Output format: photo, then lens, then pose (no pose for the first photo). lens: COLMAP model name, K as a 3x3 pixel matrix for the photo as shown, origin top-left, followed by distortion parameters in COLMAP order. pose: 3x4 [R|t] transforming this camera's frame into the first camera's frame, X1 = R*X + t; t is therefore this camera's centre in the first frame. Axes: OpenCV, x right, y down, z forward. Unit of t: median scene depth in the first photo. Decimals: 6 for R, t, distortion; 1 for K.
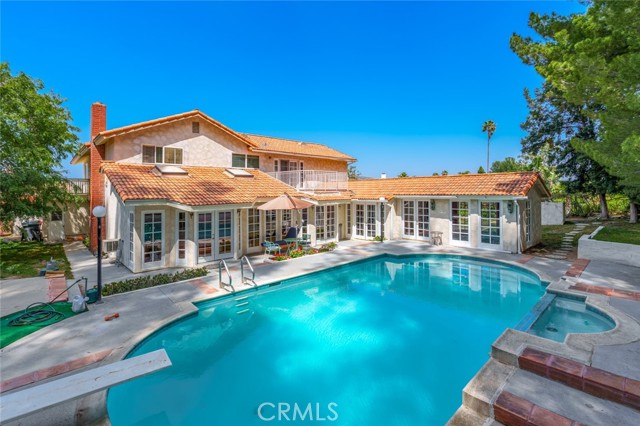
lens RADIAL K [[293.8, 0, 318.9], [0, 293.8, 191.1], [0, 0, 1]] dist [-0.003547, -0.000283]
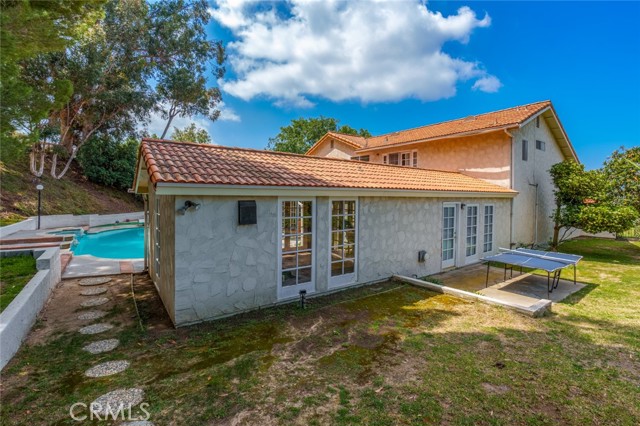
lens RADIAL K [[294.9, 0, 322.5], [0, 294.9, 212.0], [0, 0, 1]] dist [-0.003693, 0.000266]
pose [[-0.102583, 0.051185, -0.993407, 1.060961], [-0.011578, 0.998546, 0.052645, 0.034667], [0.994657, 0.016902, -0.101841, 1.173625]]
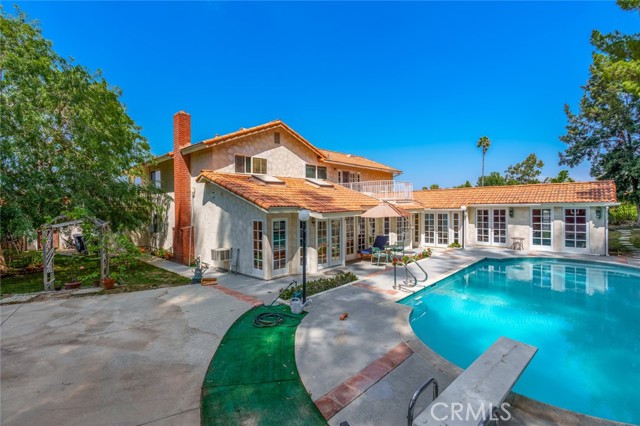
lens RADIAL K [[287.4, 0, 322.7], [0, 287.4, 212.7], [0, 0, 1]] dist [-0.004175, 0.000177]
pose [[0.998152, -0.007199, 0.060337, -0.345137], [0.005679, 0.999663, 0.025333, 0.016204], [-0.060499, -0.024944, 0.997857, 0.002905]]
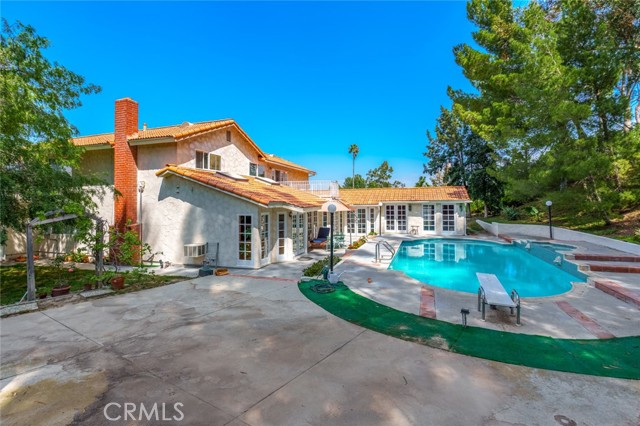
lens RADIAL K [[290.5, 0, 321.3], [0, 290.5, 198.8], [0, 0, 1]] dist [-0.002079, 0.000093]
pose [[0.881974, 0.003961, 0.471281, -0.652157], [0.002004, 0.999924, -0.012154, 0.019491], [-0.471294, 0.011664, 0.881899, -0.060379]]
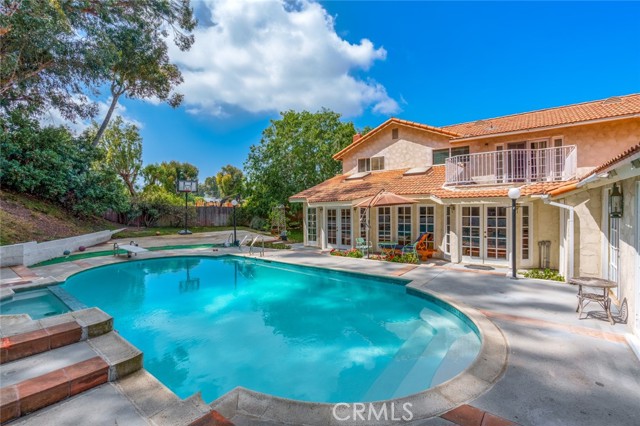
lens RADIAL K [[290.5, 0, 321.3], [0, 290.5, 198.8], [0, 0, 1]] dist [-0.002079, 0.000093]
pose [[0.160760, -0.023667, -0.986710, 0.628547], [0.011396, 0.999690, -0.022122, 0.046749], [0.986928, -0.007688, 0.160980, 0.590951]]
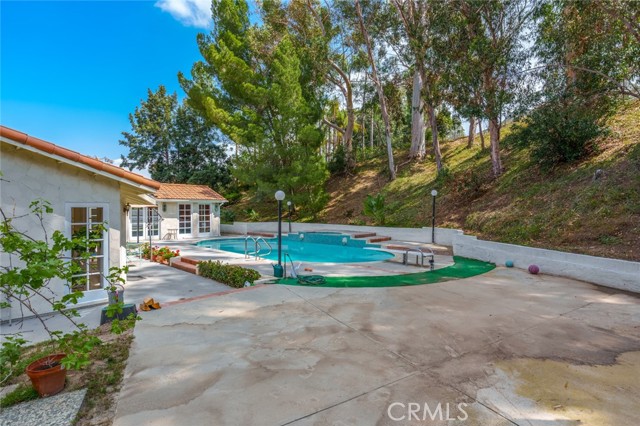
lens RADIAL K [[334.6, 0, 320.0], [0, 334.6, 213.0], [0, 0, 1]] dist [0.001550, 0.000437]
pose [[-0.048409, -0.004967, 0.998815, -0.952692], [-0.001837, 0.999986, 0.004884, 0.060484], [-0.998826, -0.001598, -0.048418, 0.420297]]
